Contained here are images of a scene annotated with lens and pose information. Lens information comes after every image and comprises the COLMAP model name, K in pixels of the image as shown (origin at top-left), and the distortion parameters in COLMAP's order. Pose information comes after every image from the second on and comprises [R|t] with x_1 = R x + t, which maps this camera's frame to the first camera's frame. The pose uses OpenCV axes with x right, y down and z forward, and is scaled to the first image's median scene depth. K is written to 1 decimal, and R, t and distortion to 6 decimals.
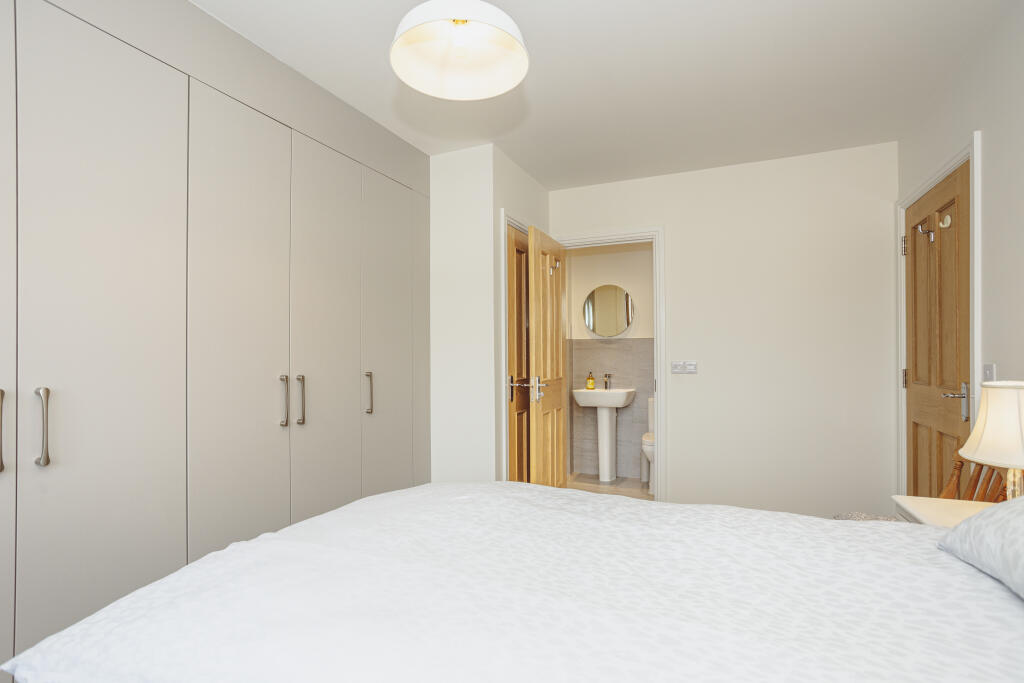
lens RADIAL K [[496.5, 0, 506.9], [0, 496.5, 349.4], [0, 0, 1]] dist [-0.046421, 0.028385]
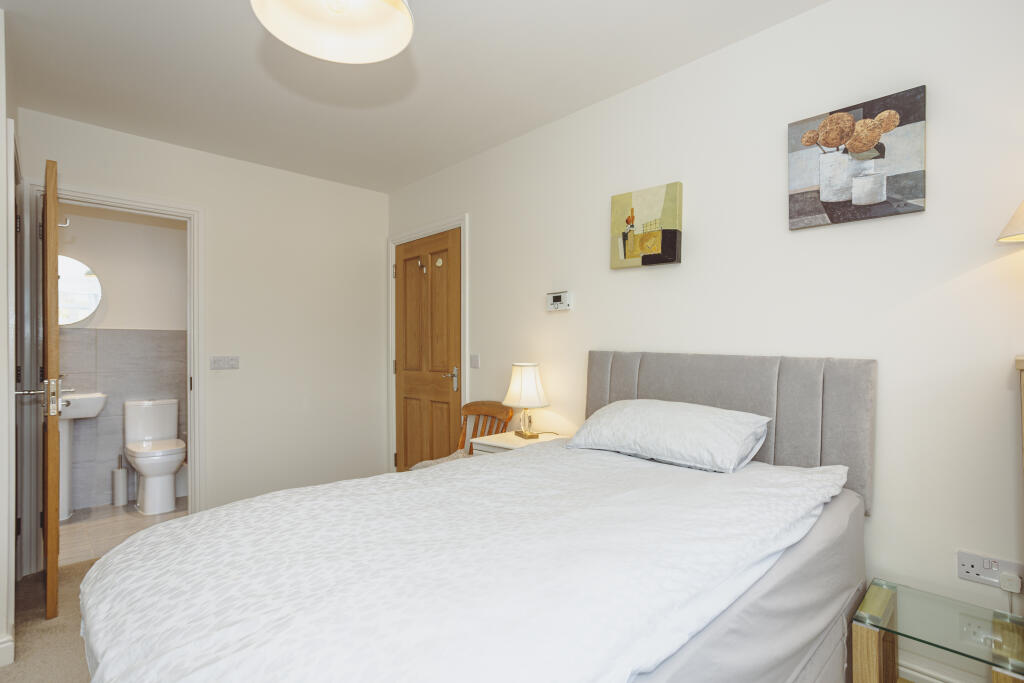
lens RADIAL K [[496.5, 0, 506.8], [0, 496.5, 348.4], [0, 0, 1]] dist [-0.046421, 0.028385]
pose [[0.377537, 0.004028, 0.925986, -0.303025], [-0.008590, 0.999963, -0.000847, 0.004754], [-0.925955, -0.007635, 0.377558, 0.141181]]
